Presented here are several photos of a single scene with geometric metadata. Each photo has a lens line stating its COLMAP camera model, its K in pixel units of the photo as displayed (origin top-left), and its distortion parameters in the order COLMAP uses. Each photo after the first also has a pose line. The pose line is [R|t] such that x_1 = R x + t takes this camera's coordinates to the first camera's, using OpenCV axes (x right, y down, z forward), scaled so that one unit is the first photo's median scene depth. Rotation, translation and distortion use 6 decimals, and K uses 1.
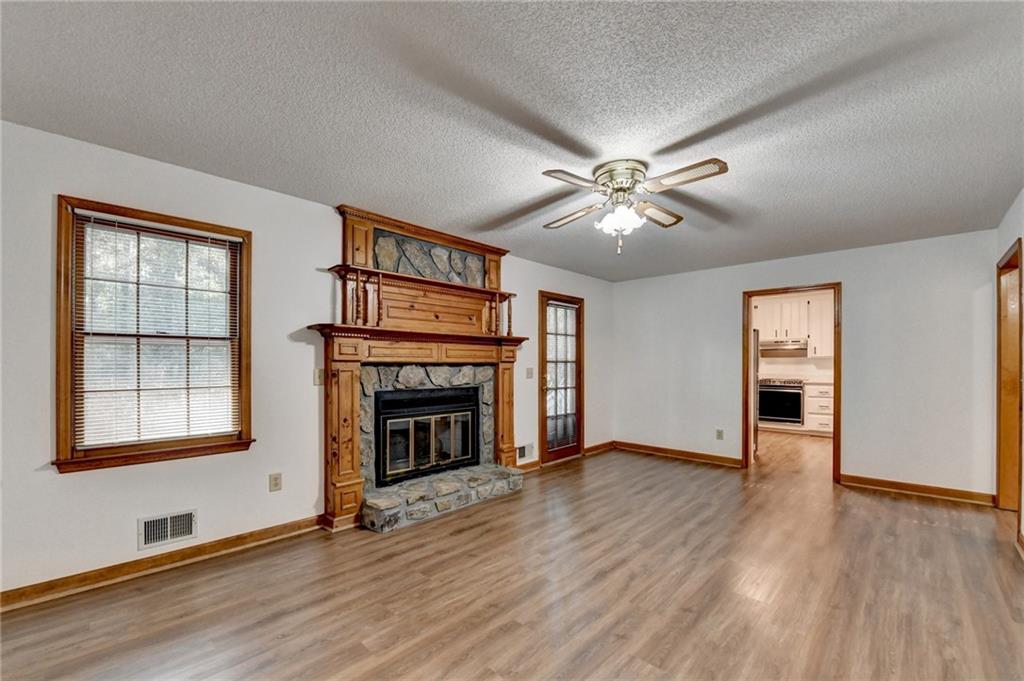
lens RADIAL K [[429.7, 0, 510.7], [0, 429.7, 364.9], [0, 0, 1]] dist [-0.012944, -0.000166]
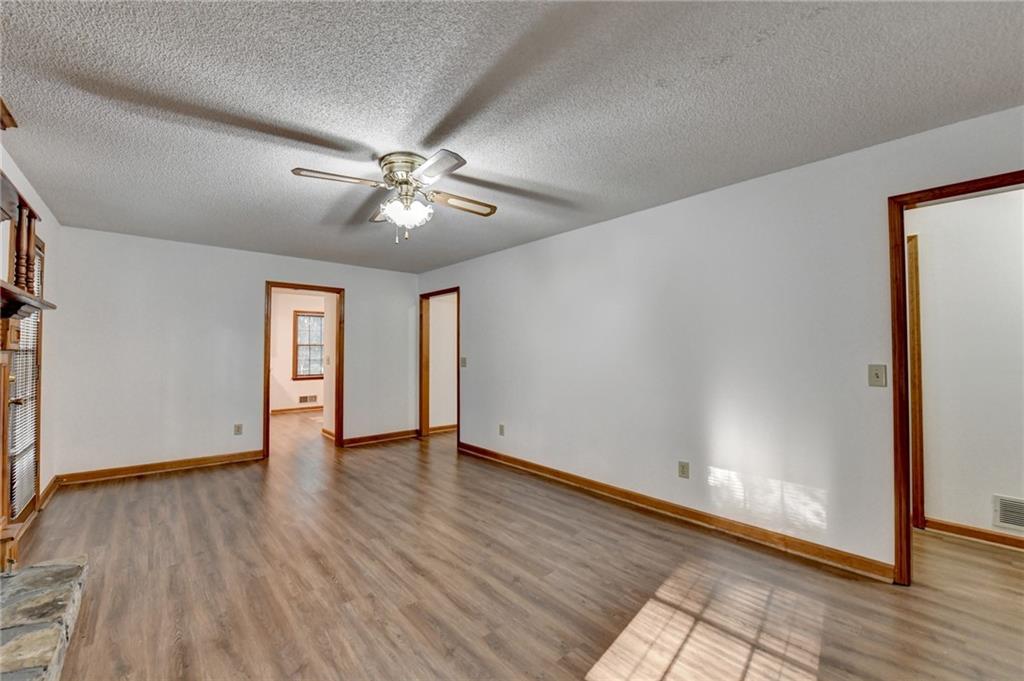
lens RADIAL K [[408.4, 0, 511.9], [0, 408.4, 340.3], [0, 0, 1]] dist [-0.016290, -0.000423]
pose [[0.089095, 0.025615, 0.995694, -0.483285], [0.002608, 0.999660, -0.025950, -0.007198], [-0.996020, 0.004909, 0.088998, 0.481410]]
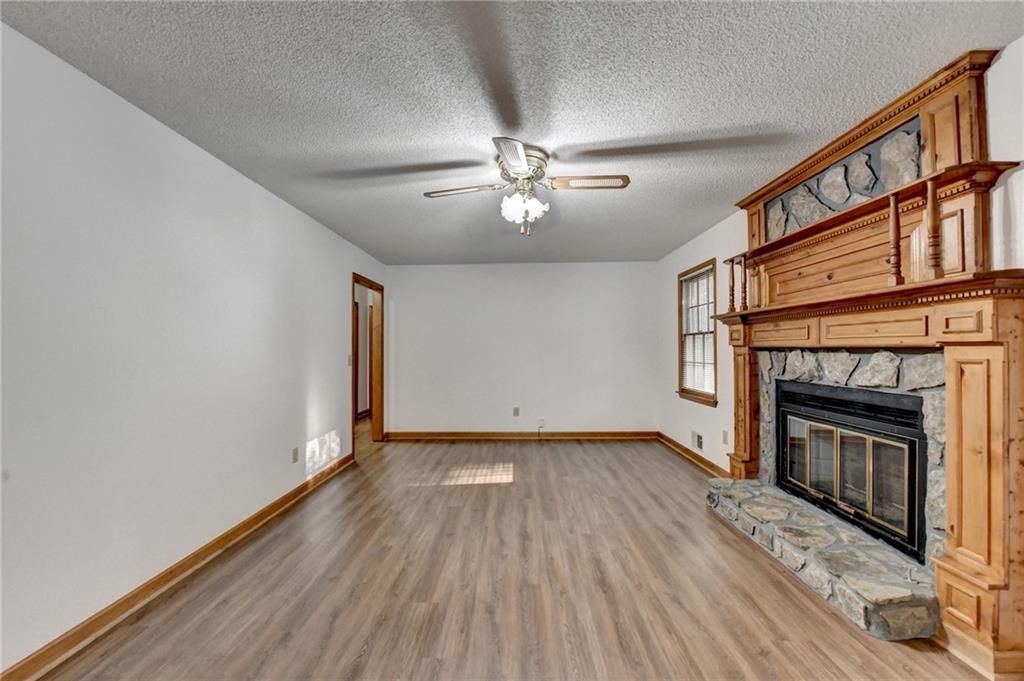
lens RADIAL K [[414.7, 0, 486.6], [0, 414.7, 340.3], [0, 0, 1]] dist [-0.000046, -0.009394]
pose [[-0.776424, -0.010913, -0.630117, 0.673560], [-0.000103, 0.999852, -0.017190, -0.004595], [0.630211, -0.013282, -0.776310, 1.226410]]
